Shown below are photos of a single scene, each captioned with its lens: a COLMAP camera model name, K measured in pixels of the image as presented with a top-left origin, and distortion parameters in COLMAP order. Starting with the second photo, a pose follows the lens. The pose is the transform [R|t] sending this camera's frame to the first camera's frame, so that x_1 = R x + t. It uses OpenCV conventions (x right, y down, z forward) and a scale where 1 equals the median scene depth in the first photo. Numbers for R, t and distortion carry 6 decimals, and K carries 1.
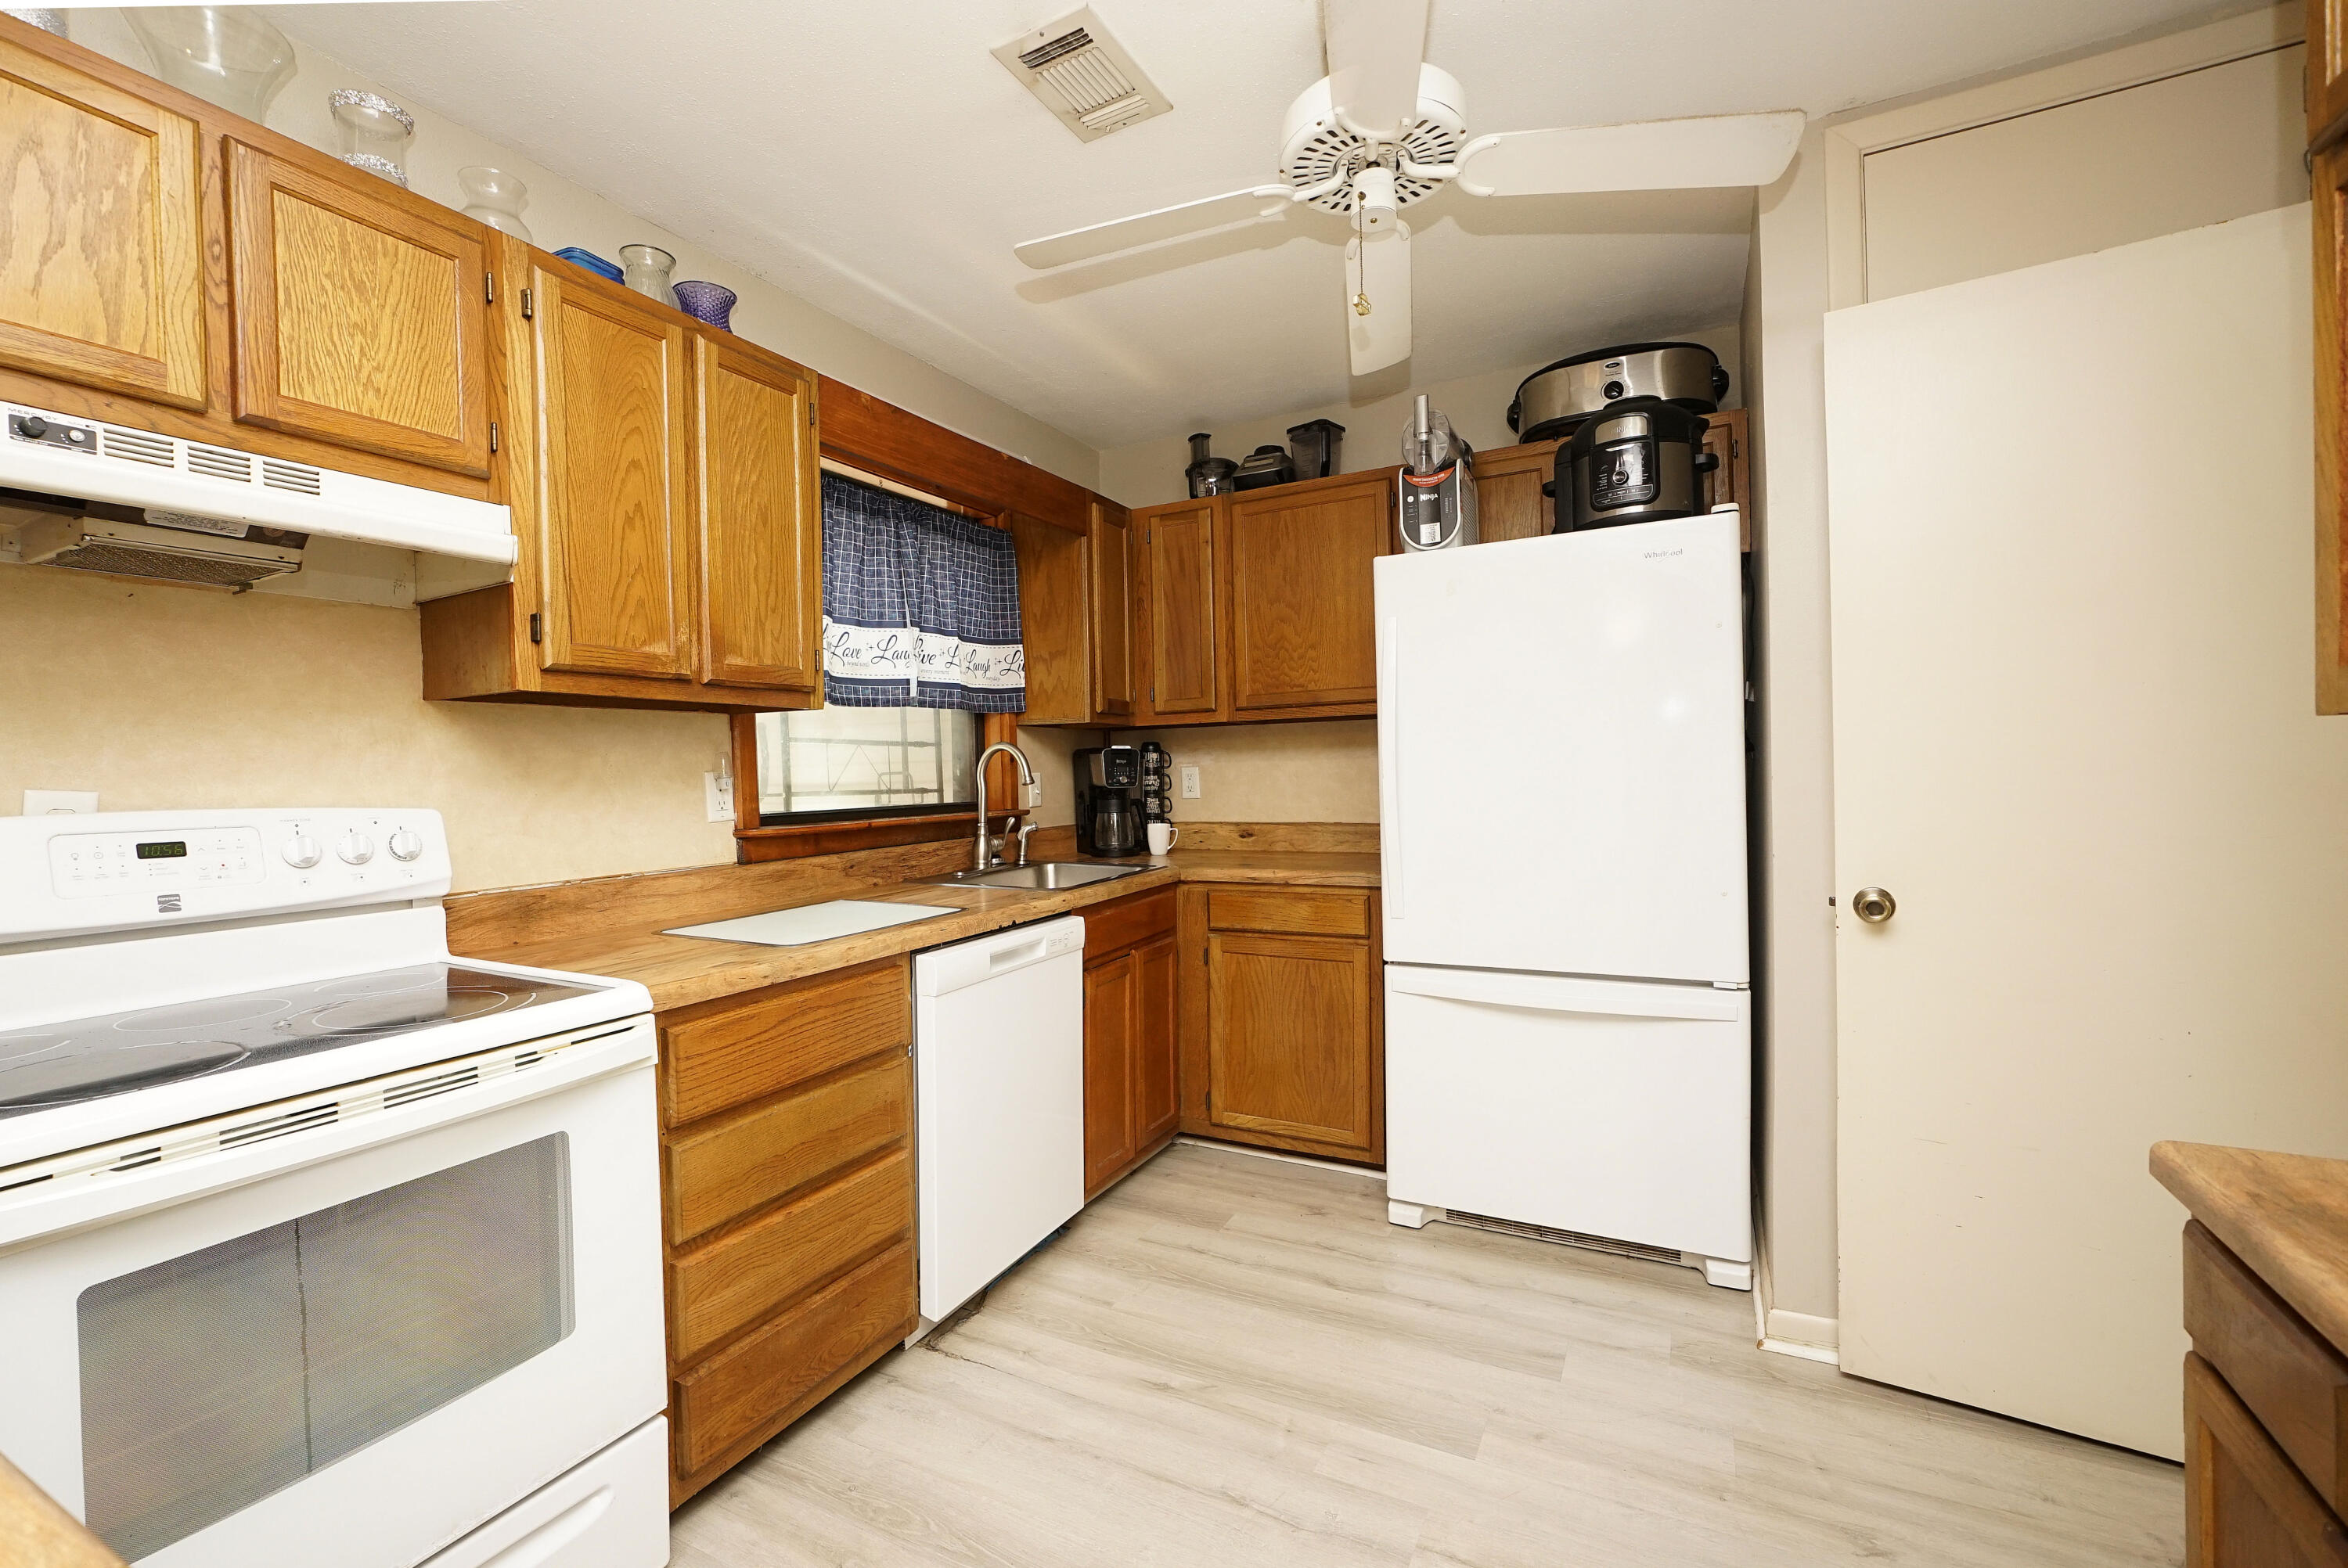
lens RADIAL K [[1002.4, 0, 1142.7], [0, 1002.4, 779.6], [0, 0, 1]] dist [-0.001240, -0.000295]
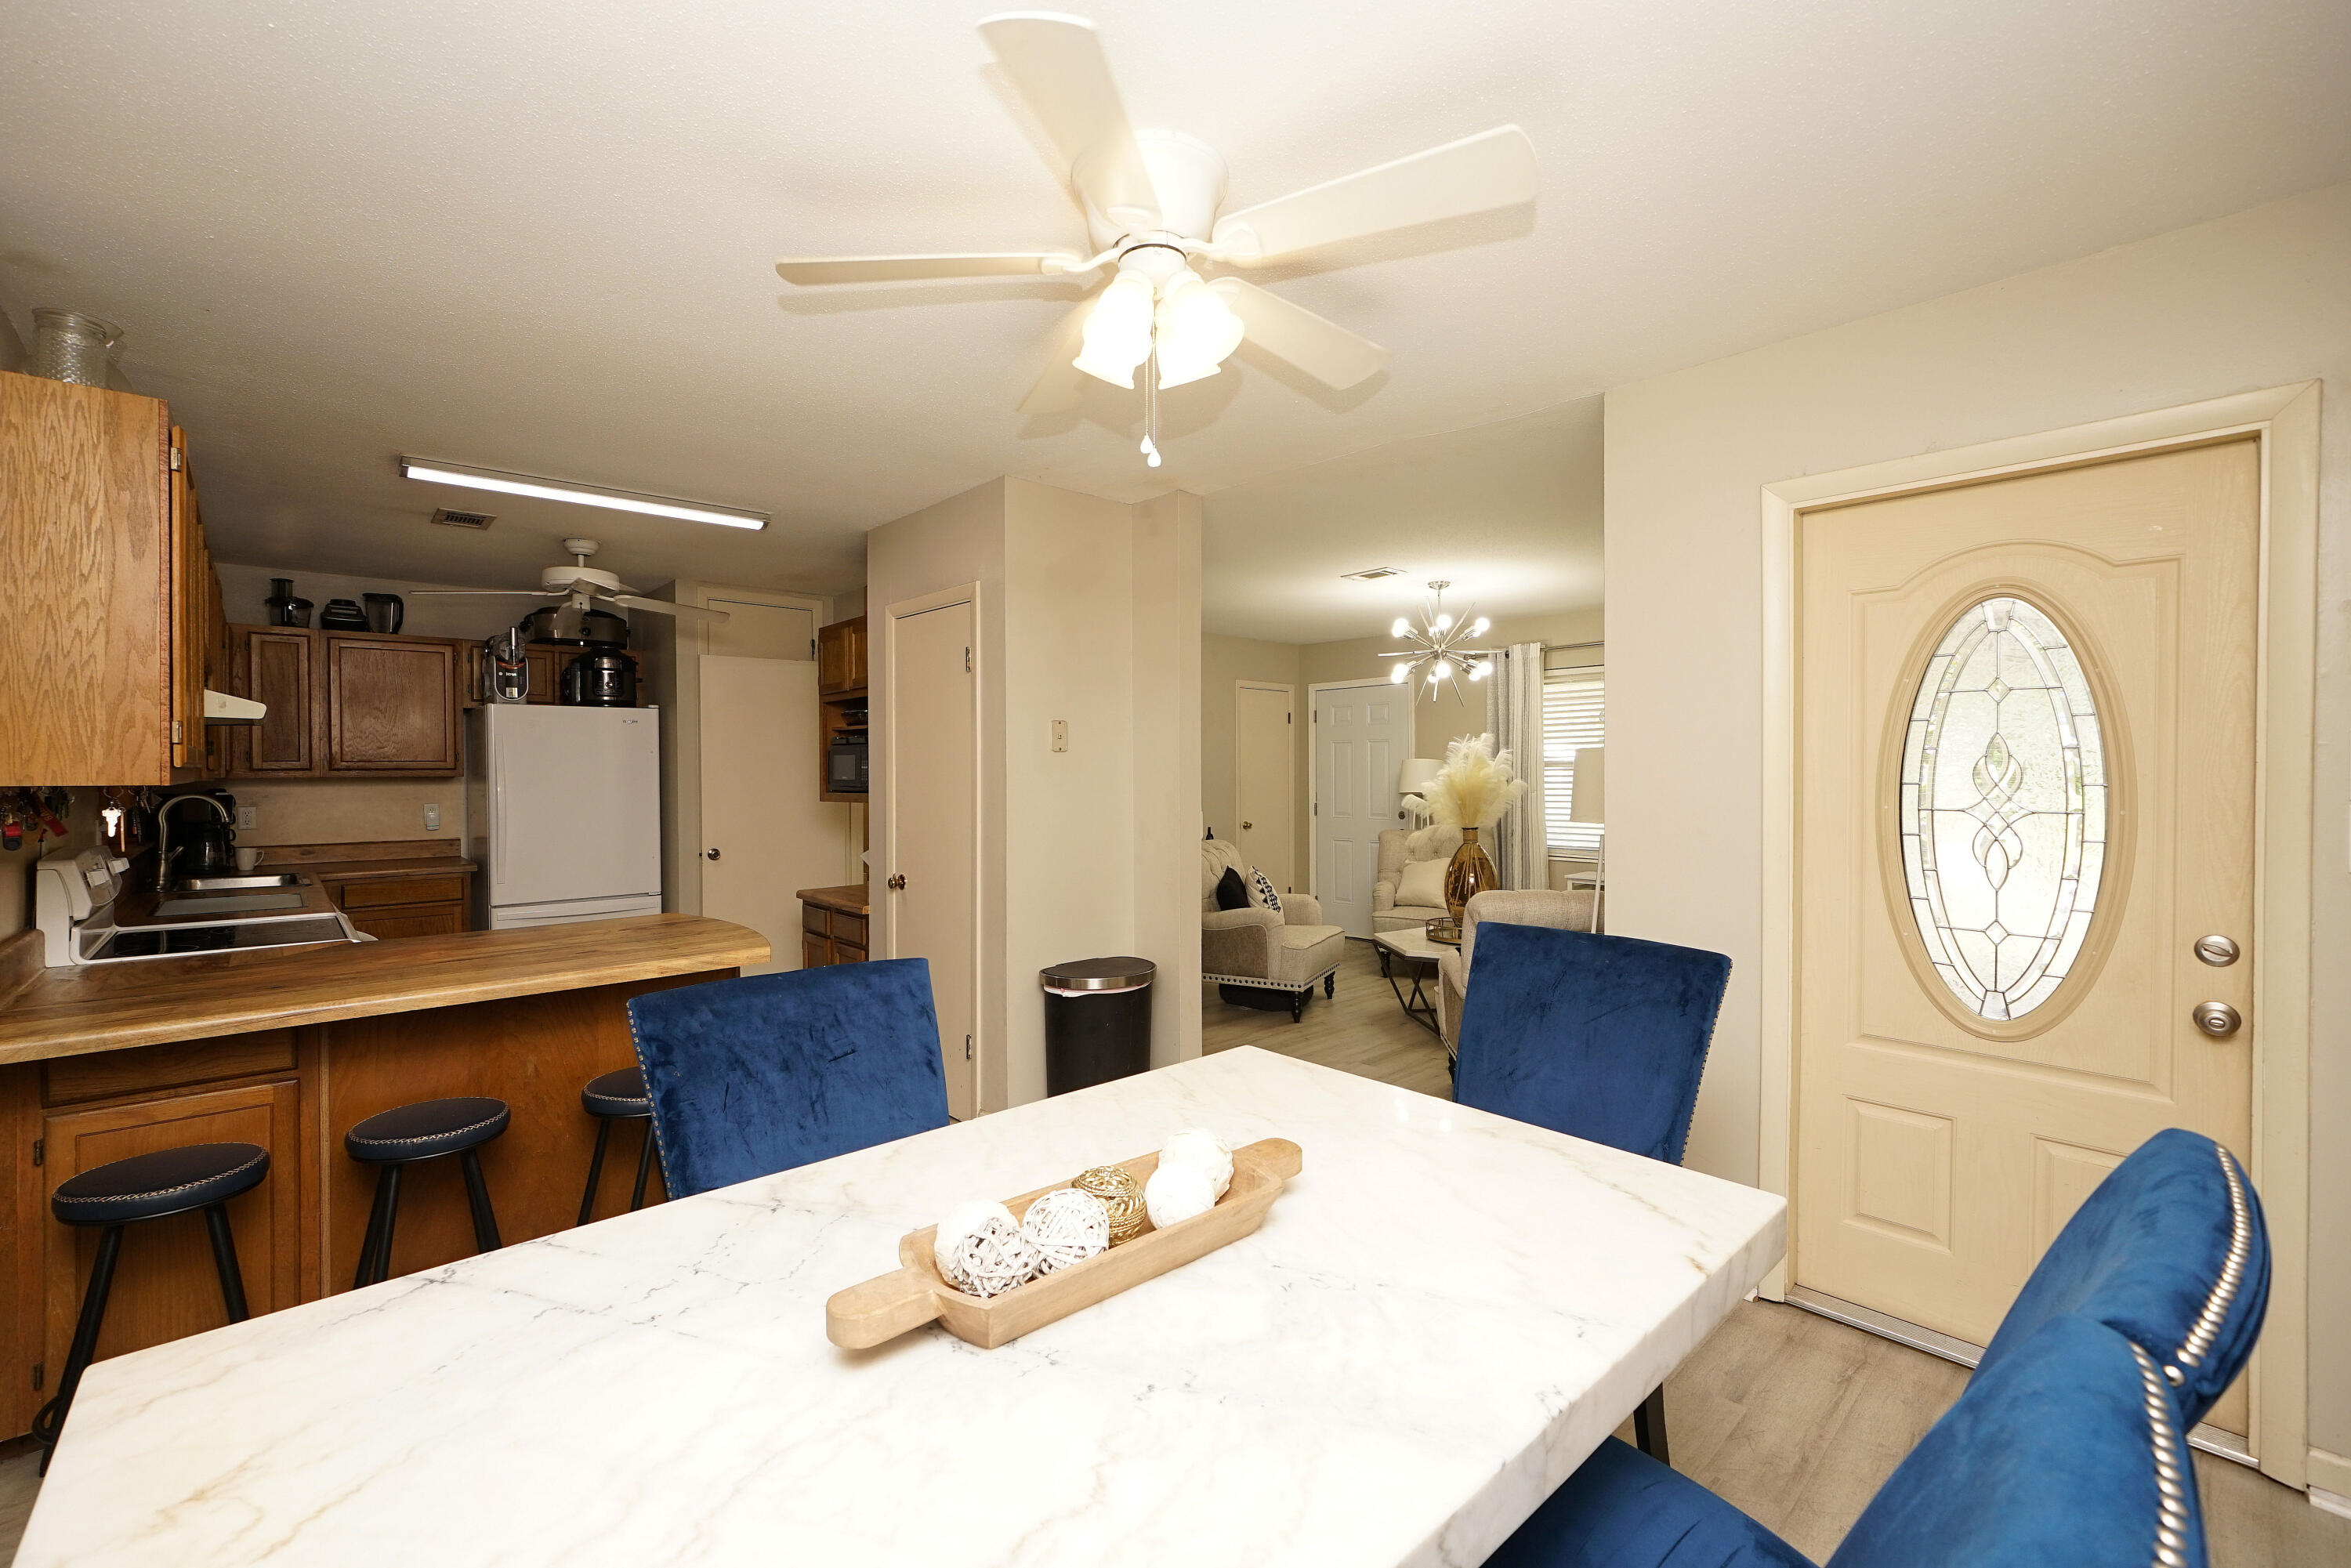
lens RADIAL K [[1003.8, 0, 1144.2], [0, 1003.8, 779.6], [0, 0, 1]] dist [-0.001240, -0.000295]
pose [[0.309336, 0.009096, 0.950909, -1.158733], [0.007080, 0.999905, -0.011867, -0.033866], [-0.950926, 0.010404, 0.309242, -0.783938]]
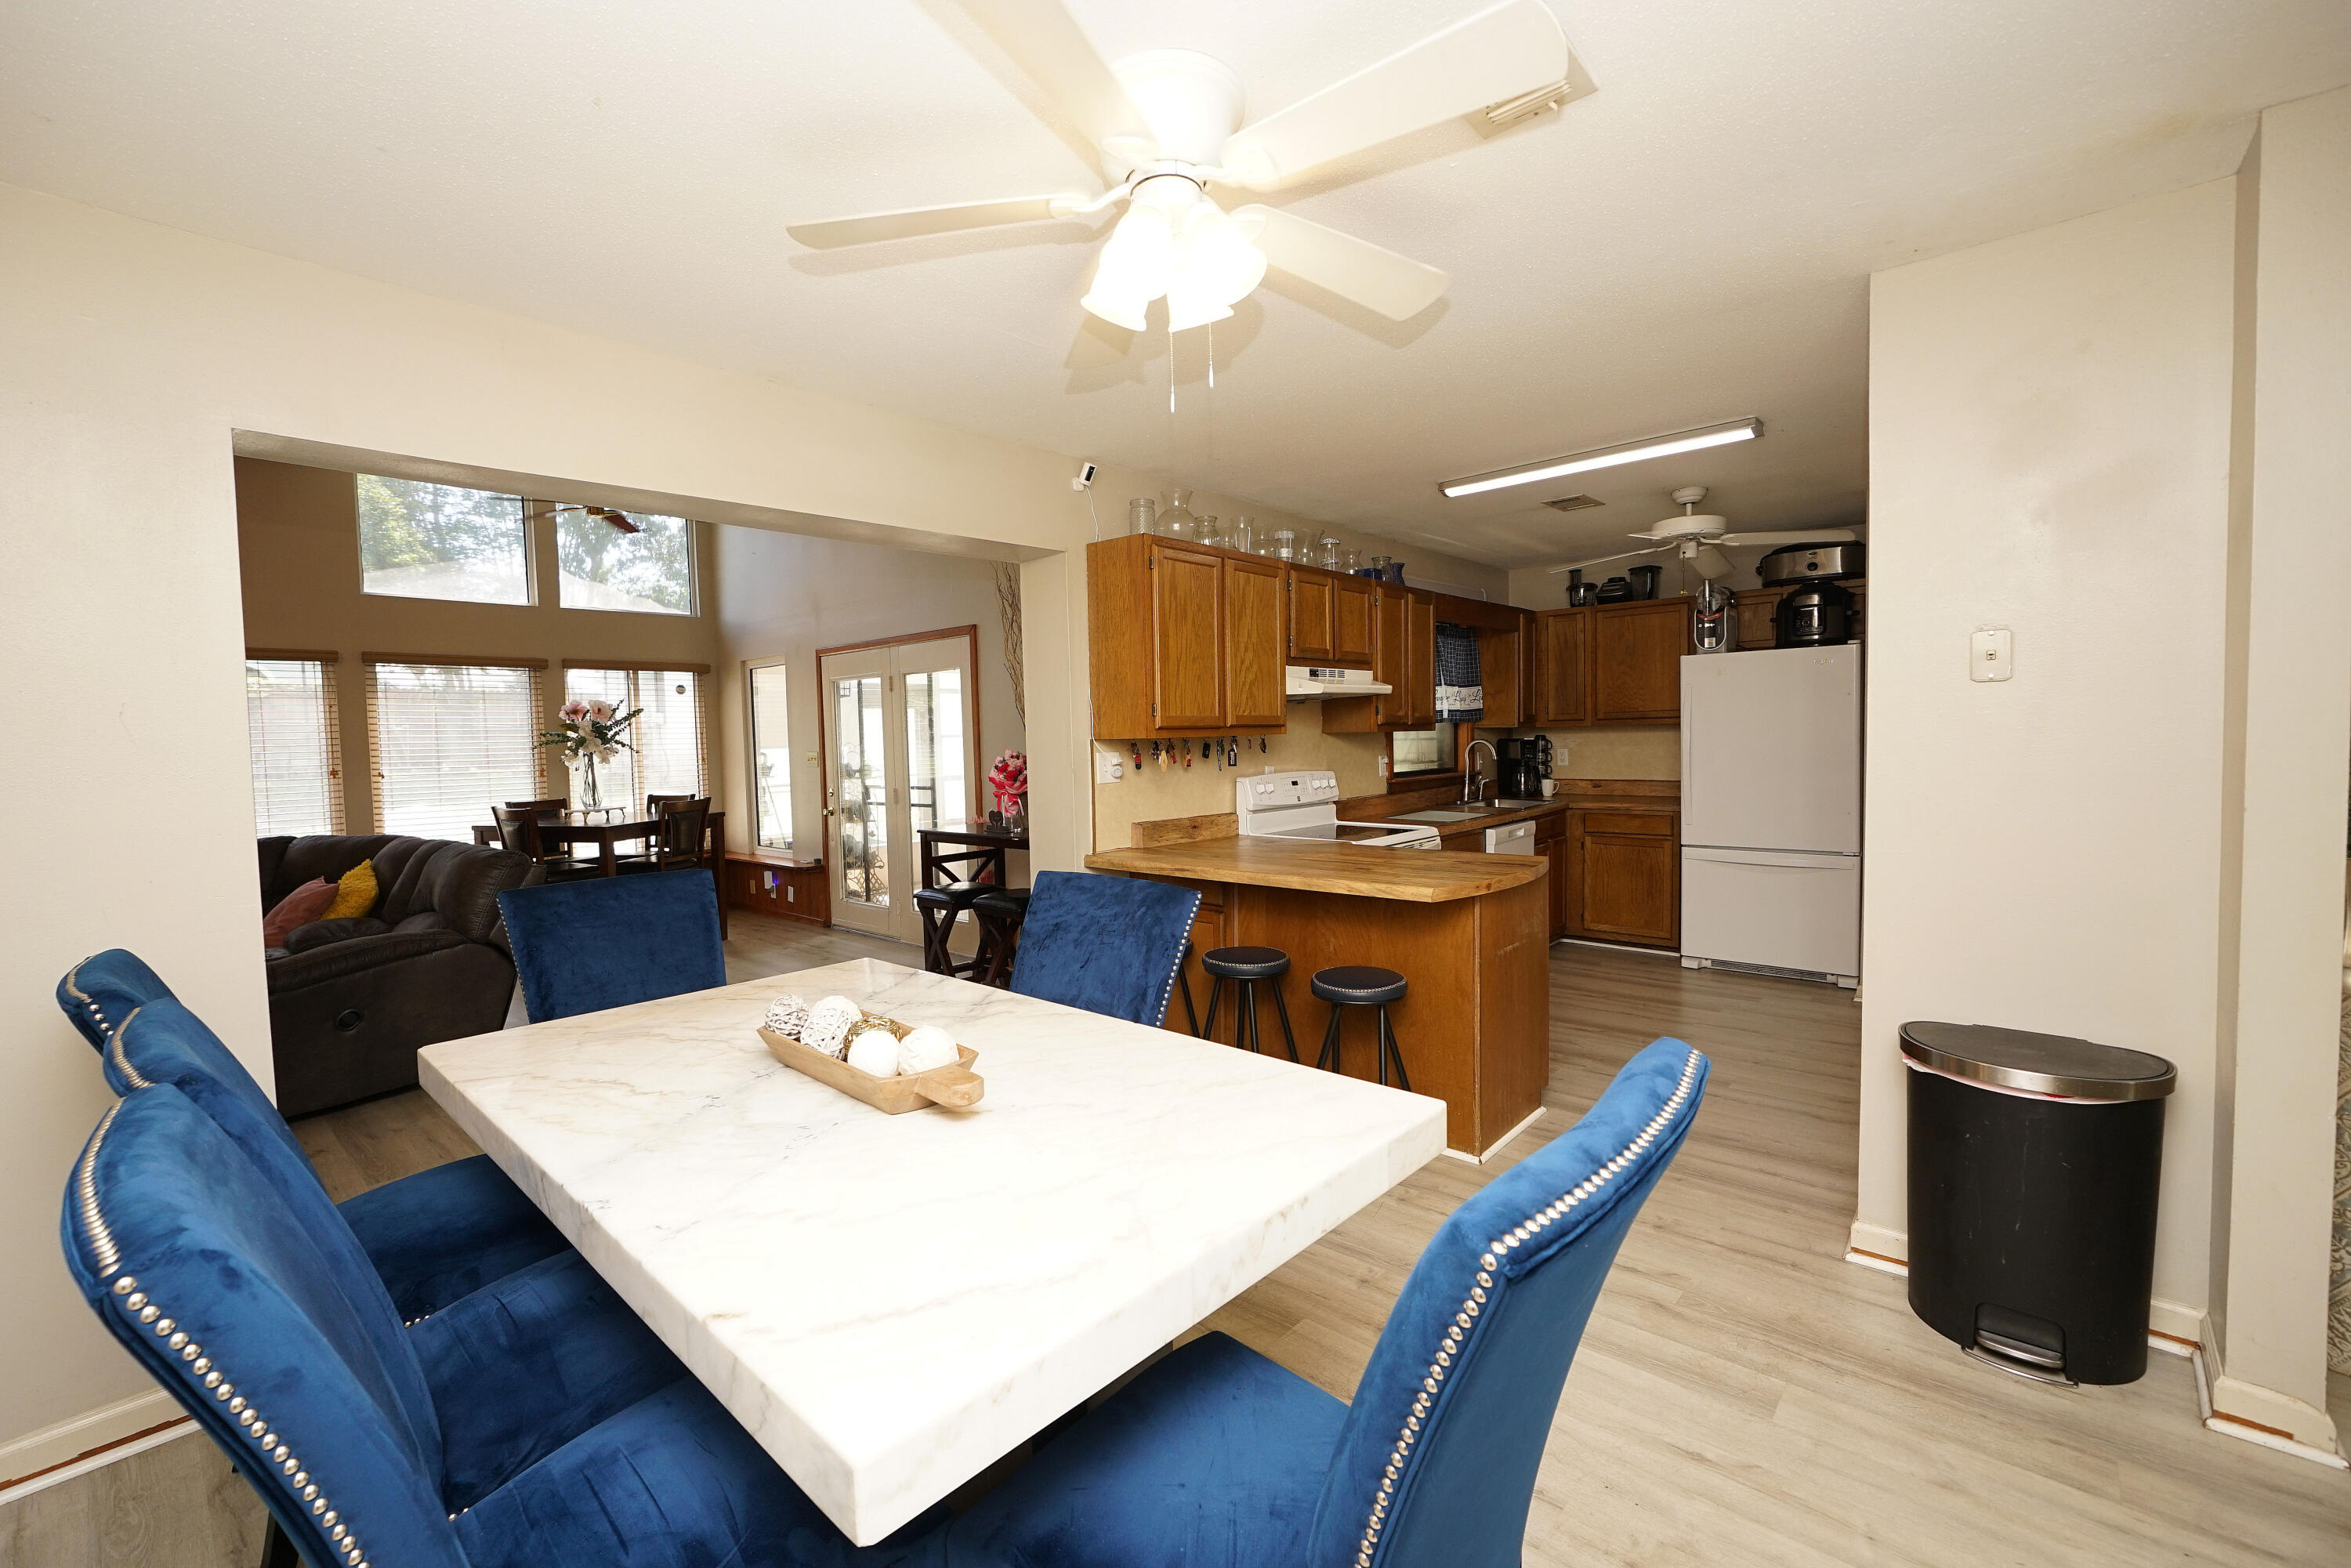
lens RADIAL K [[1003.8, 0, 1144.2], [0, 1003.8, 779.6], [0, 0, 1]] dist [-0.001240, -0.000295]
pose [[0.971359, 0.009744, -0.237417, -0.339781], [0.000686, 0.999040, 0.043808, -0.047452], [0.237615, -0.042716, 0.970420, -1.246957]]
